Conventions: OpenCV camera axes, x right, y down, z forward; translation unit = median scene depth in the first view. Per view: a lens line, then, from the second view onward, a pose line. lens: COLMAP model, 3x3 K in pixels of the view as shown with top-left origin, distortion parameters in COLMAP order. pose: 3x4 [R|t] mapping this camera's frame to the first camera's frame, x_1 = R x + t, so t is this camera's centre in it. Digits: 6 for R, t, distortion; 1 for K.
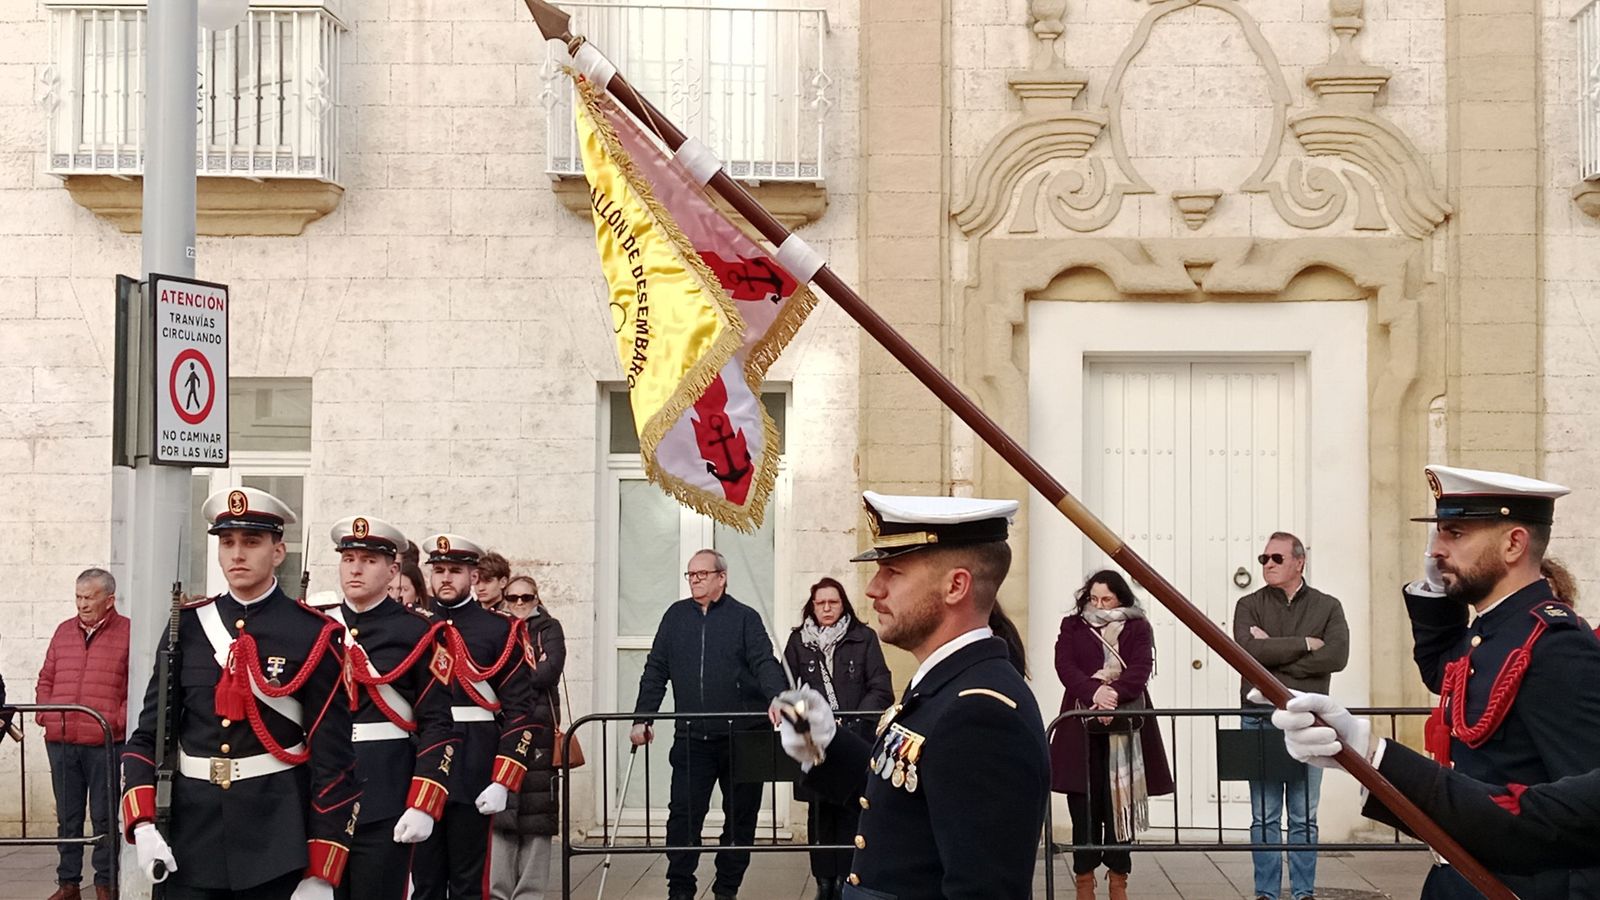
lens RADIAL K [[2593.7, 0, 793.2], [0, 2593.7, 405.3], [0, 0, 1]] dist [0.271934, -0.971303]
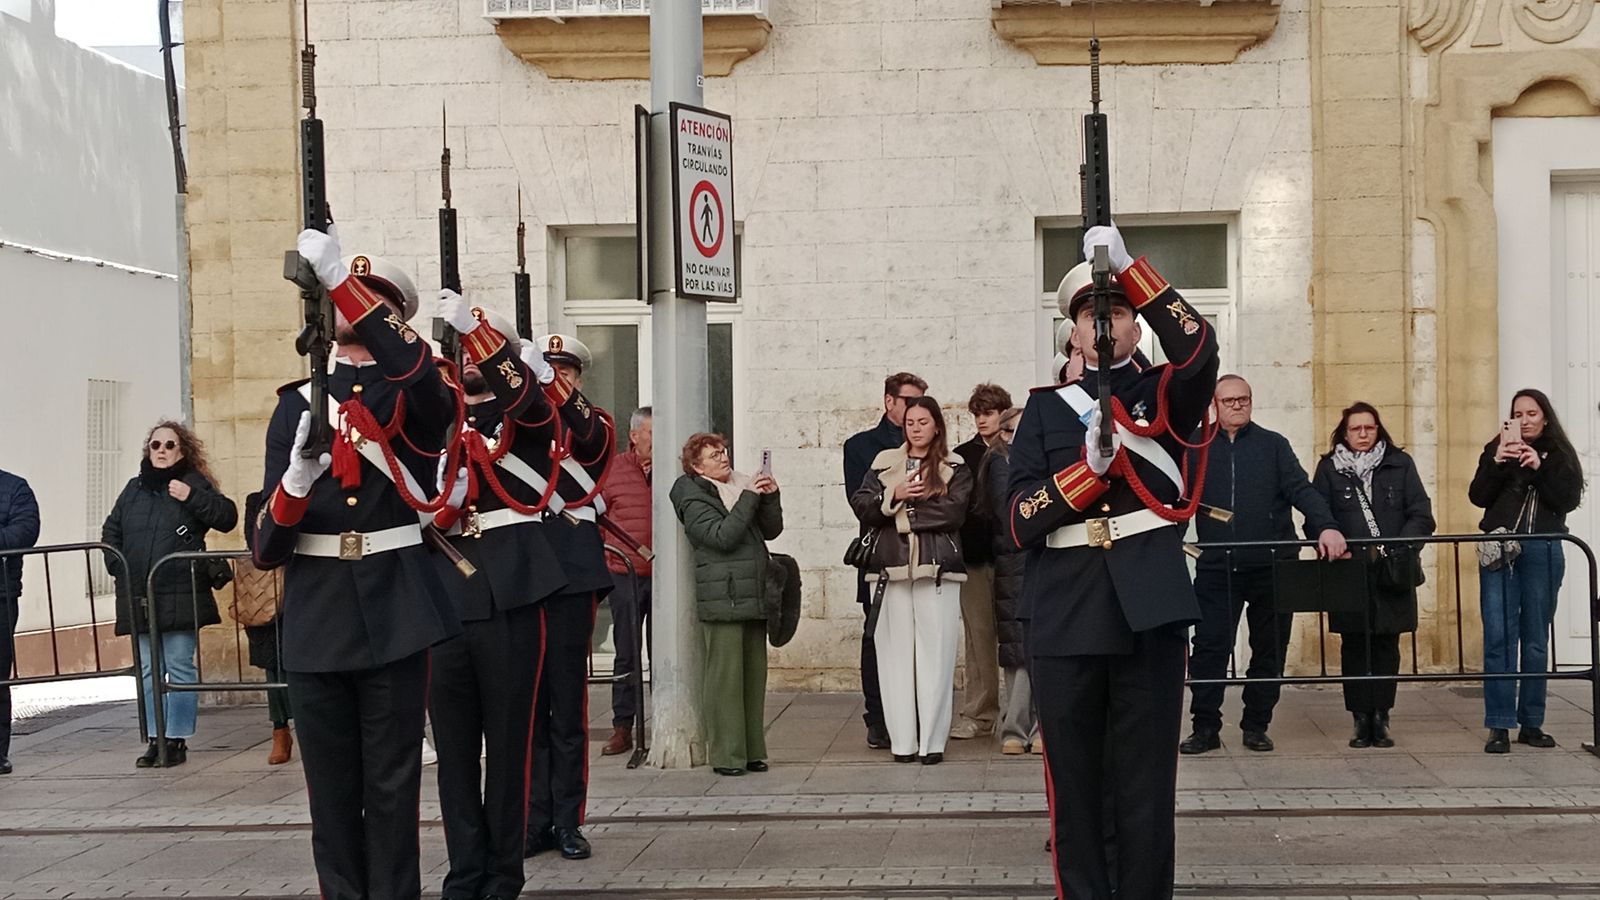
lens RADIAL K [[2593.7, 0, 793.2], [0, 2593.7, 405.3], [0, 0, 1]] dist [0.271934, -0.971303]
pose [[0.998938, -0.022823, -0.040034, -0.128968], [0.024484, 0.998838, 0.041509, 0.018544], [0.039040, -0.042445, 0.998336, 0.022633]]
